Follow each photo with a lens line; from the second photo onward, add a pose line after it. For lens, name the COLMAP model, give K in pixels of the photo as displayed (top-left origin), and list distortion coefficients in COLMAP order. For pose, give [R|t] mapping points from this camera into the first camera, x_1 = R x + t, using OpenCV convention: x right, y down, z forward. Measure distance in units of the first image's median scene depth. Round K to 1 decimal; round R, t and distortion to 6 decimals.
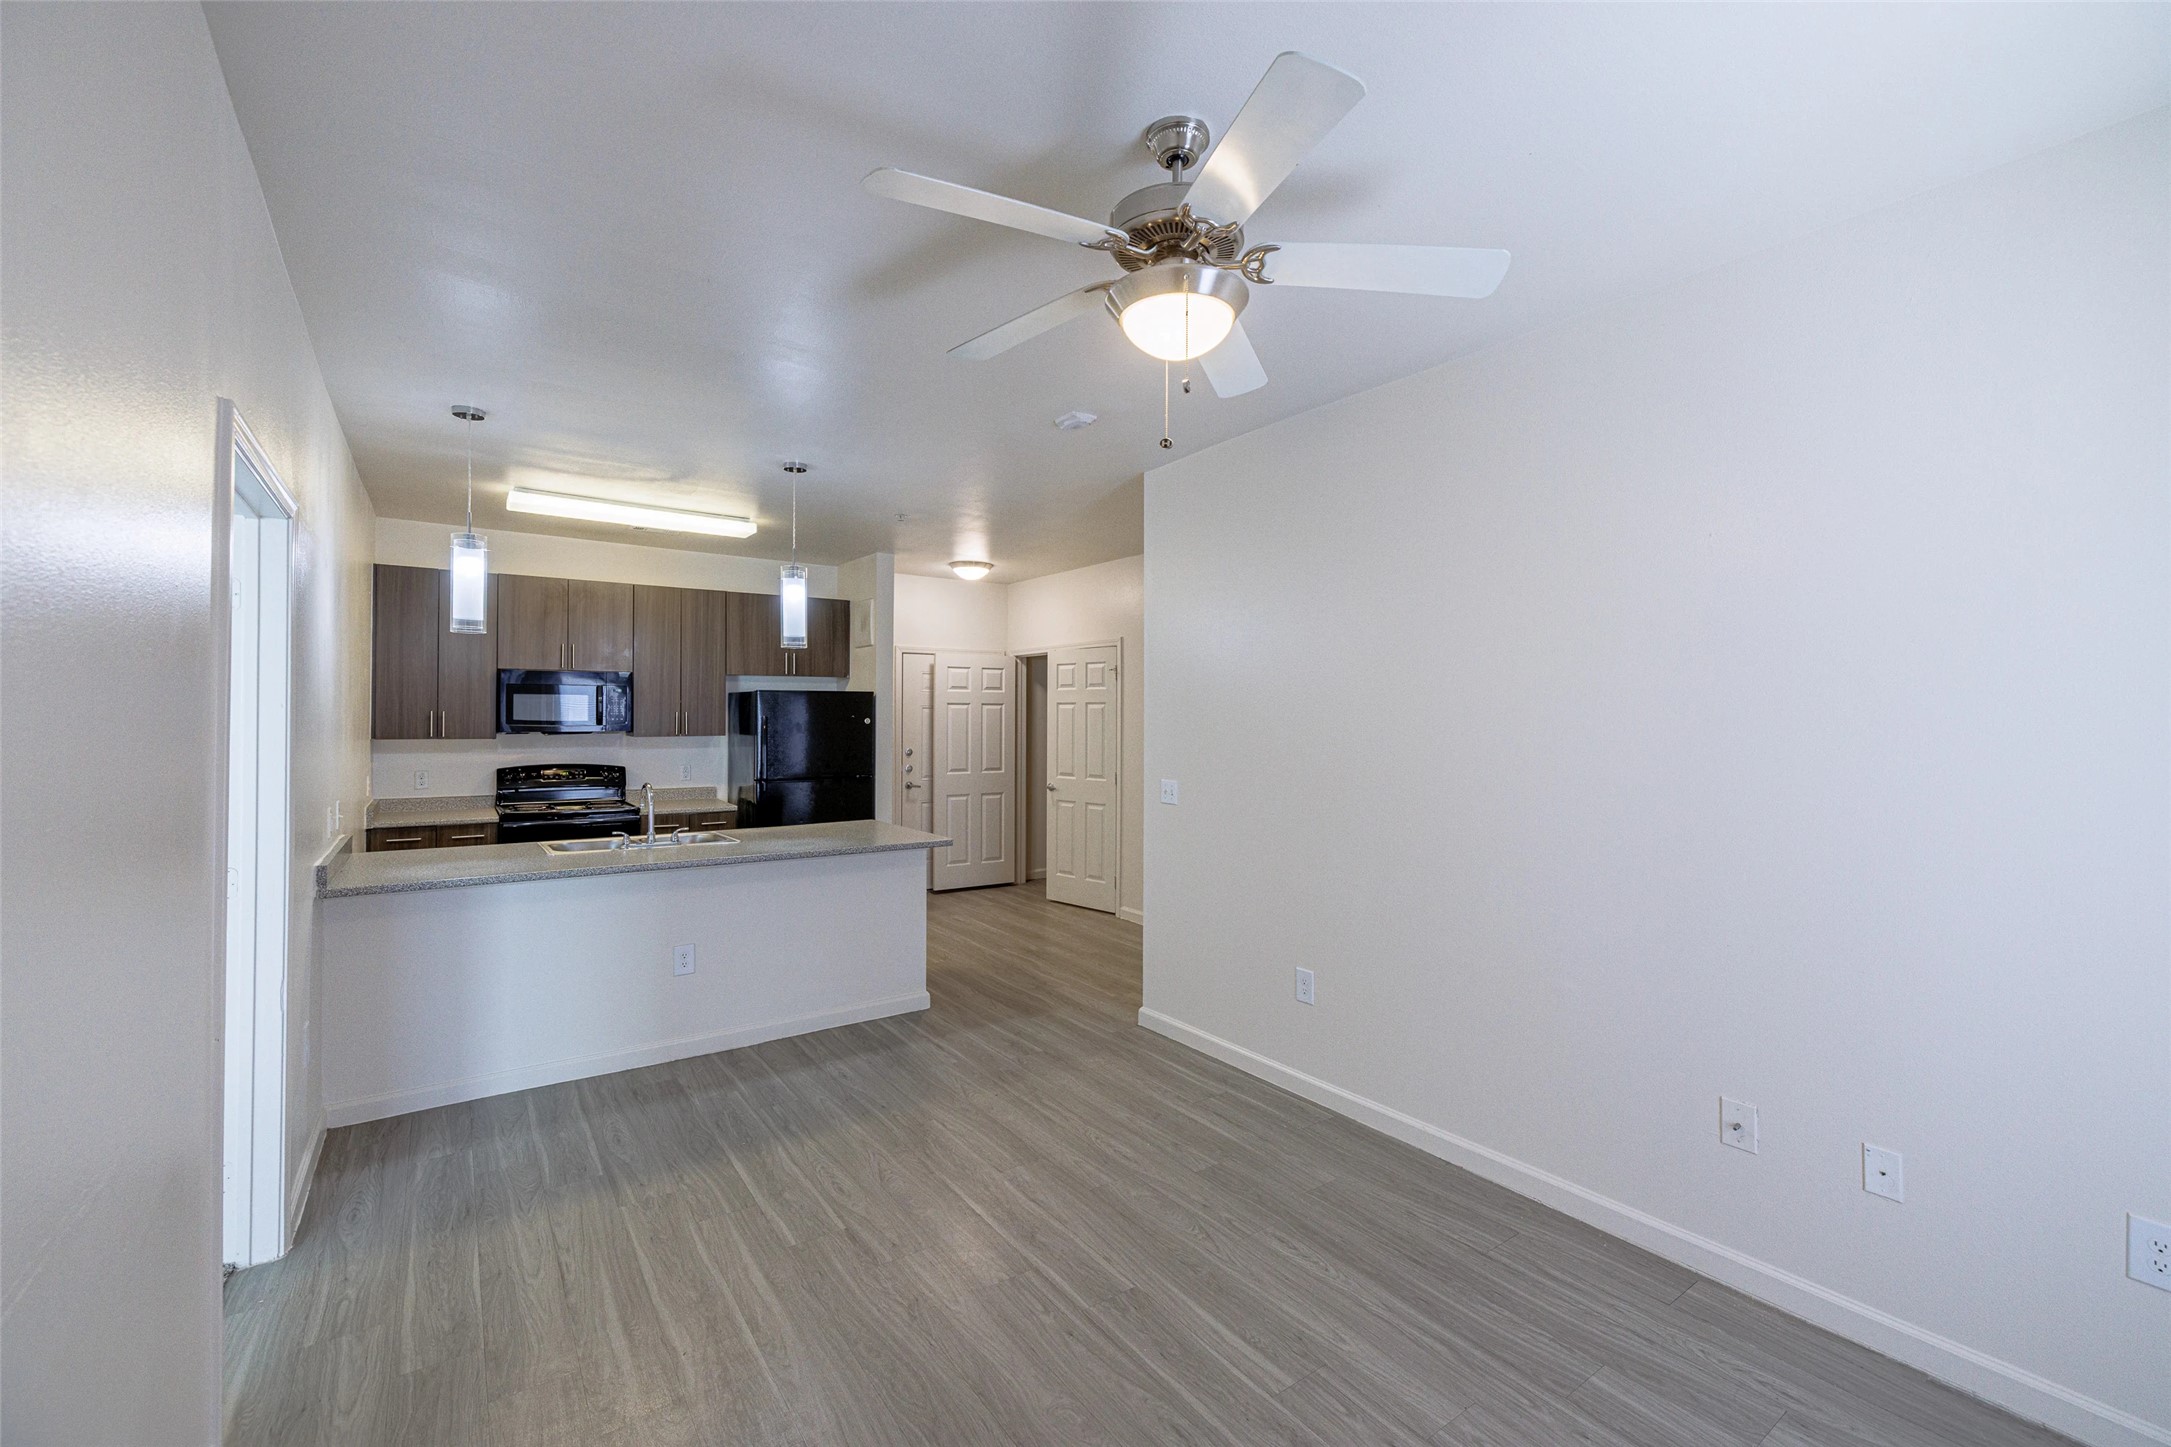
lens RADIAL K [[904.7, 0, 1088.1], [0, 904.7, 713.6], [0, 0, 1]] dist [-0.000353, -0.000028]
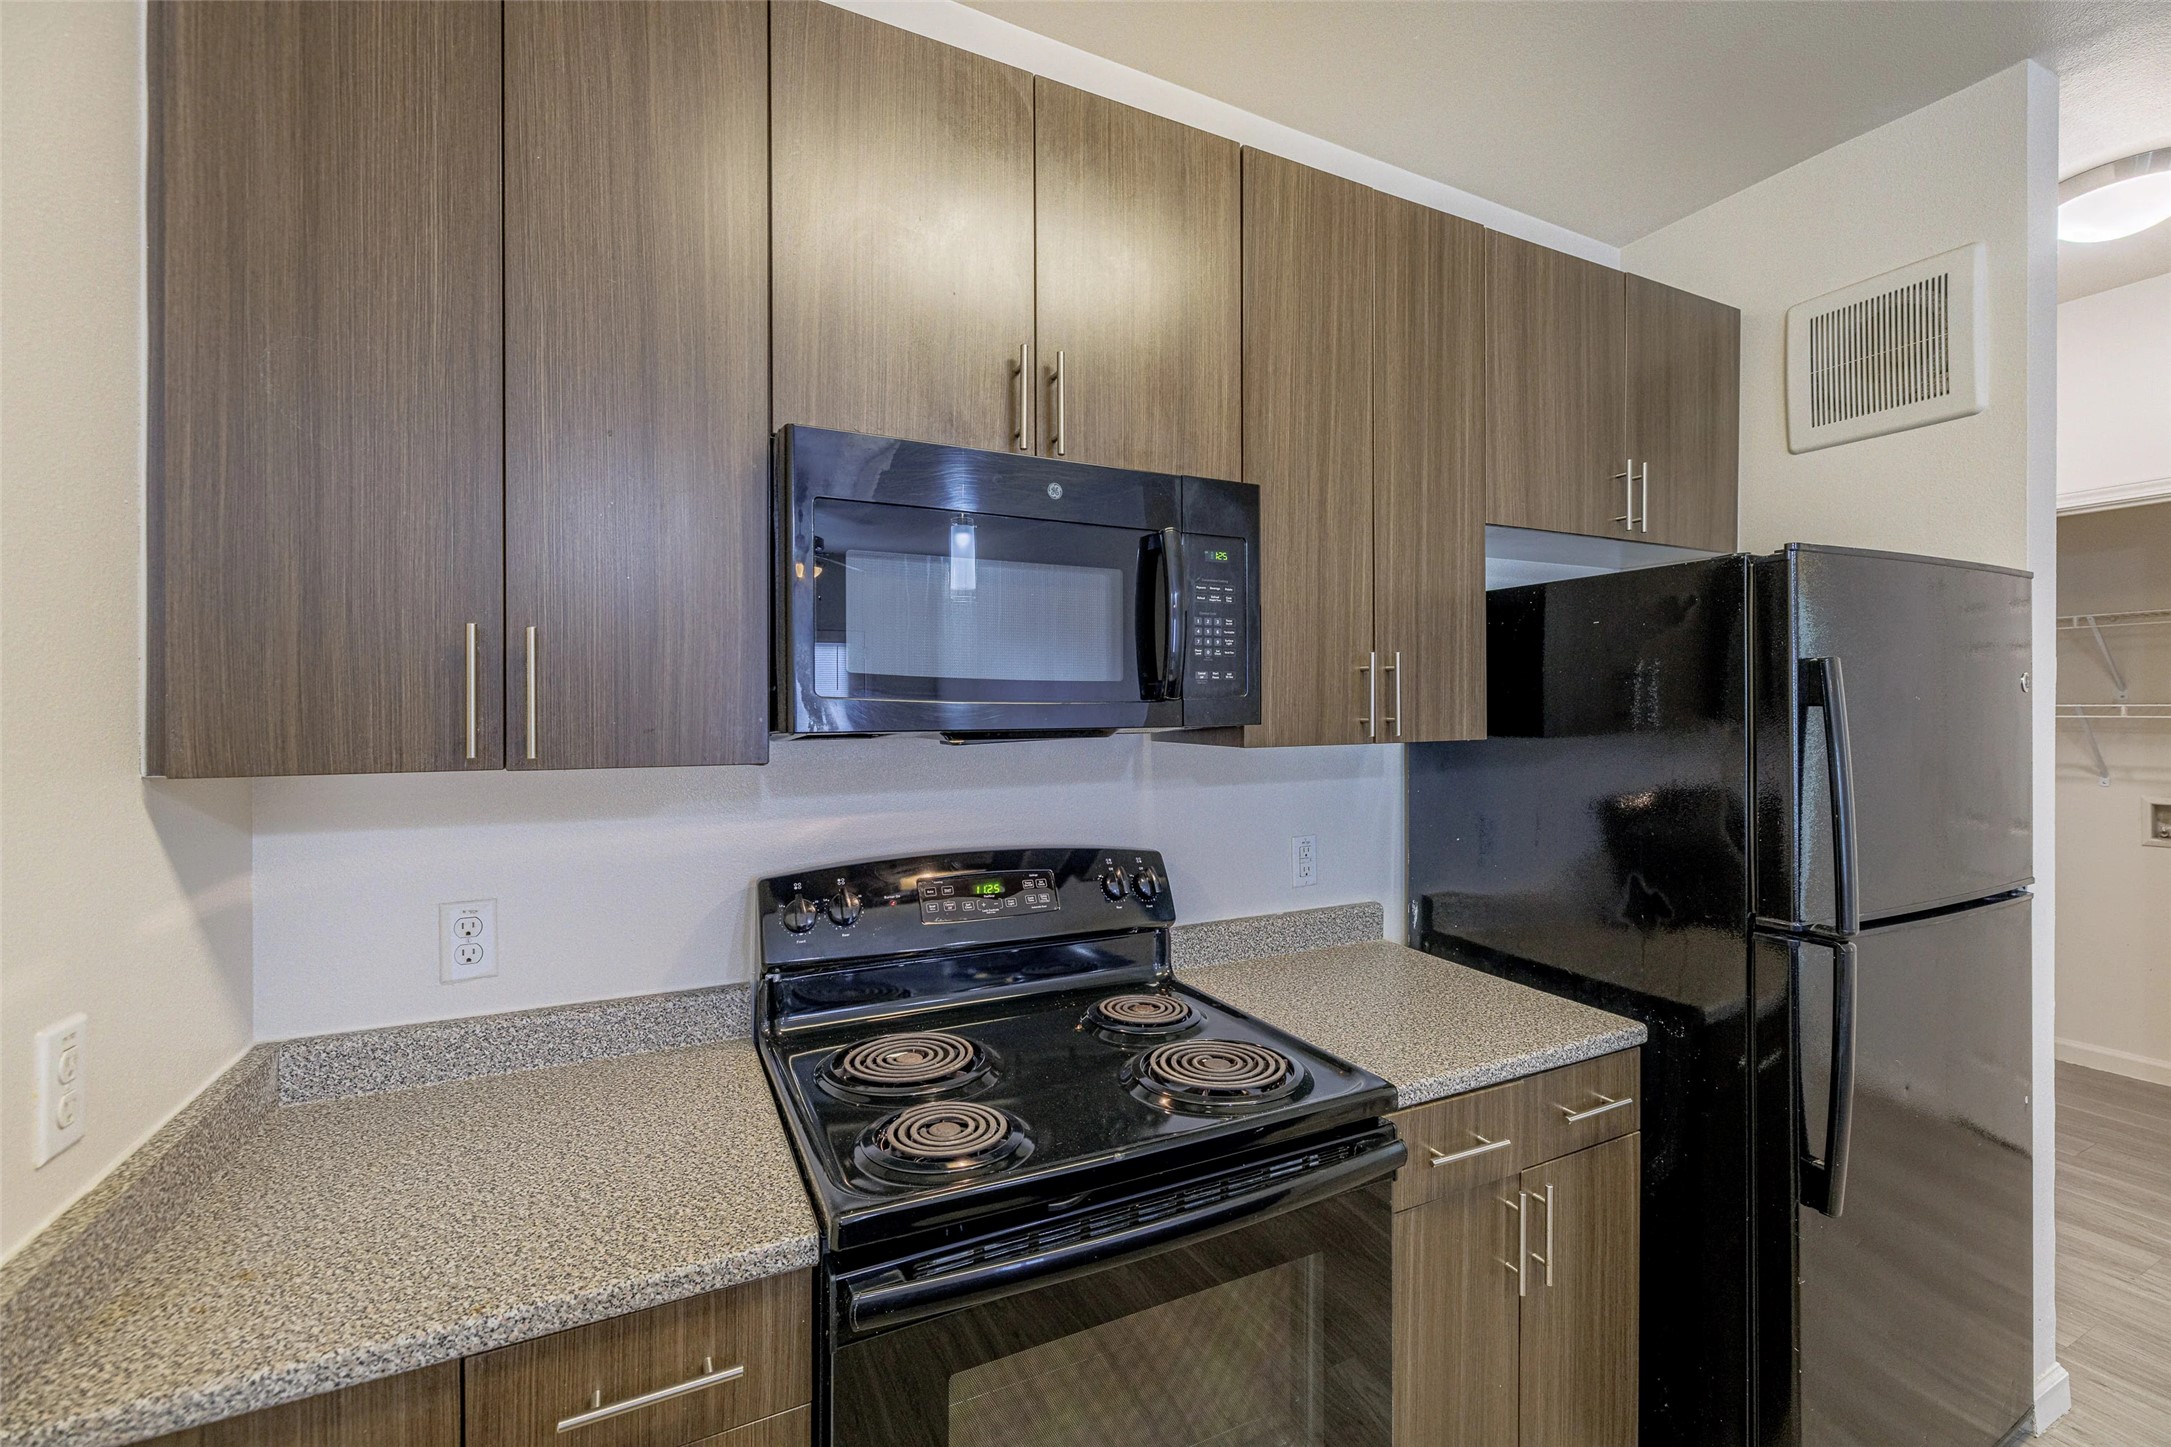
lens RADIAL K [[904.7, 0, 1088.1], [0, 904.7, 713.6], [0, 0, 1]] dist [-0.000353, -0.000028]
pose [[0.985851, -0.002036, -0.167611, -0.535782], [0.004363, 0.999899, 0.013514, 0.013355], [0.167567, -0.014054, 0.985761, 0.791153]]
